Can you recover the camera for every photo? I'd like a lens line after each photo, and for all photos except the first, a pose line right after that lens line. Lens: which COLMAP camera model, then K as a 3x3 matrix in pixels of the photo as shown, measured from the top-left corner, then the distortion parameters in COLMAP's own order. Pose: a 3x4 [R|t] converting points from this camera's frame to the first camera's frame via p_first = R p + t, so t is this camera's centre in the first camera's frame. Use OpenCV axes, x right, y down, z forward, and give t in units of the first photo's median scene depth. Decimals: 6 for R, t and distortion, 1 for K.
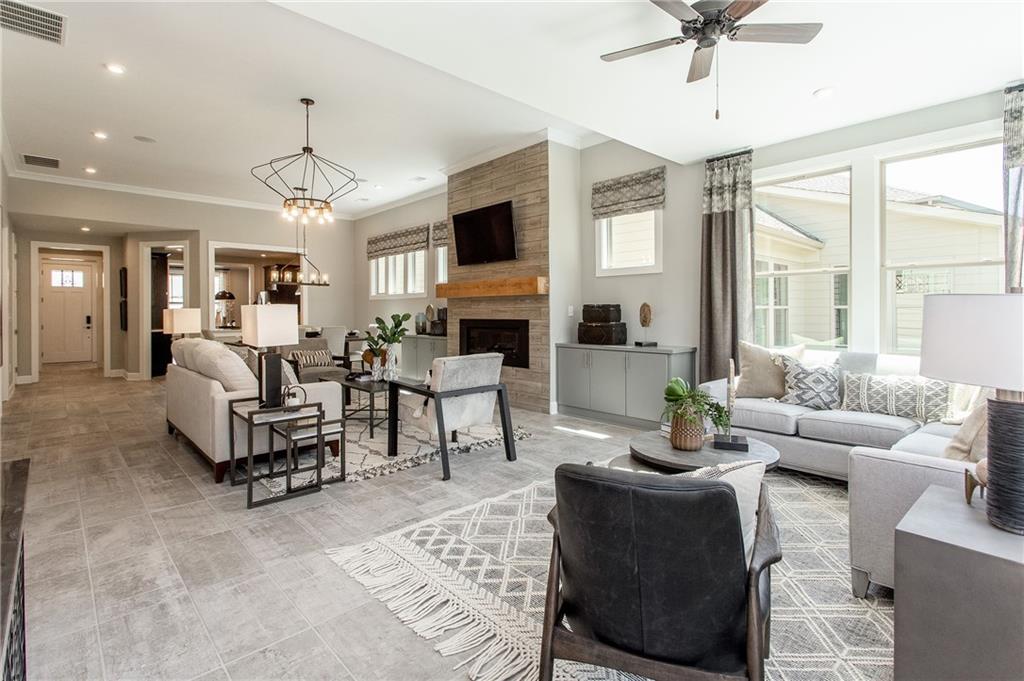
lens RADIAL K [[492.6, 0, 508.7], [0, 492.6, 311.6], [0, 0, 1]] dist [0.002307, 0.000913]
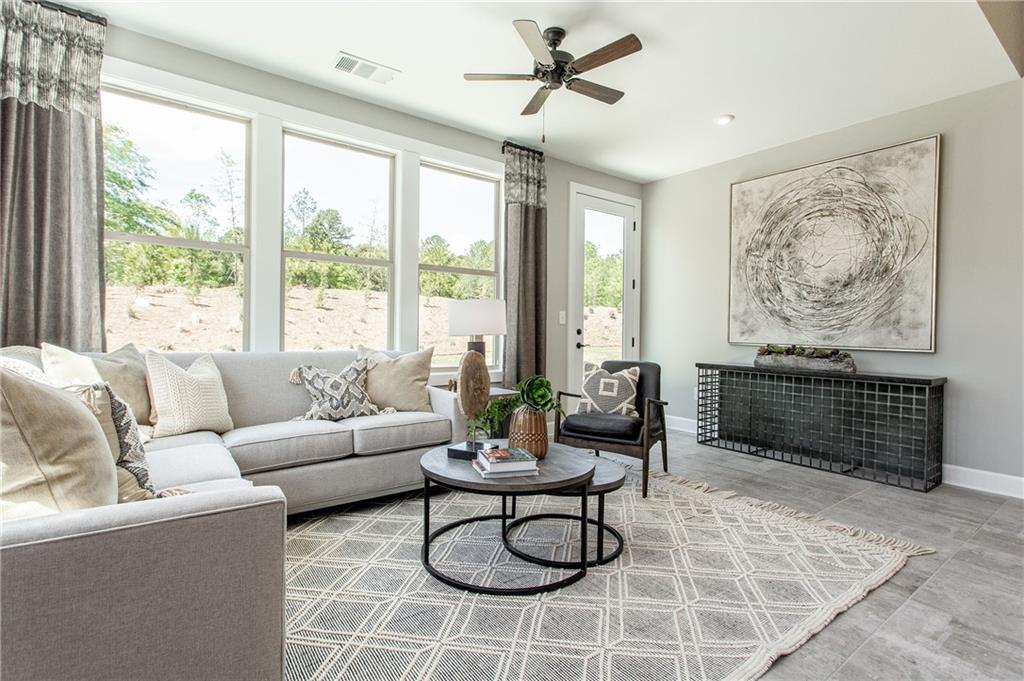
lens RADIAL K [[488.4, 0, 508.4], [0, 488.4, 334.0], [0, 0, 1]] dist [0.006426, 0.001014]
pose [[-0.993247, -0.007463, 0.115777, 0.259659], [-0.006800, 0.999958, 0.006120, 0.054132], [-0.115817, 0.005291, -0.993256, 1.569240]]
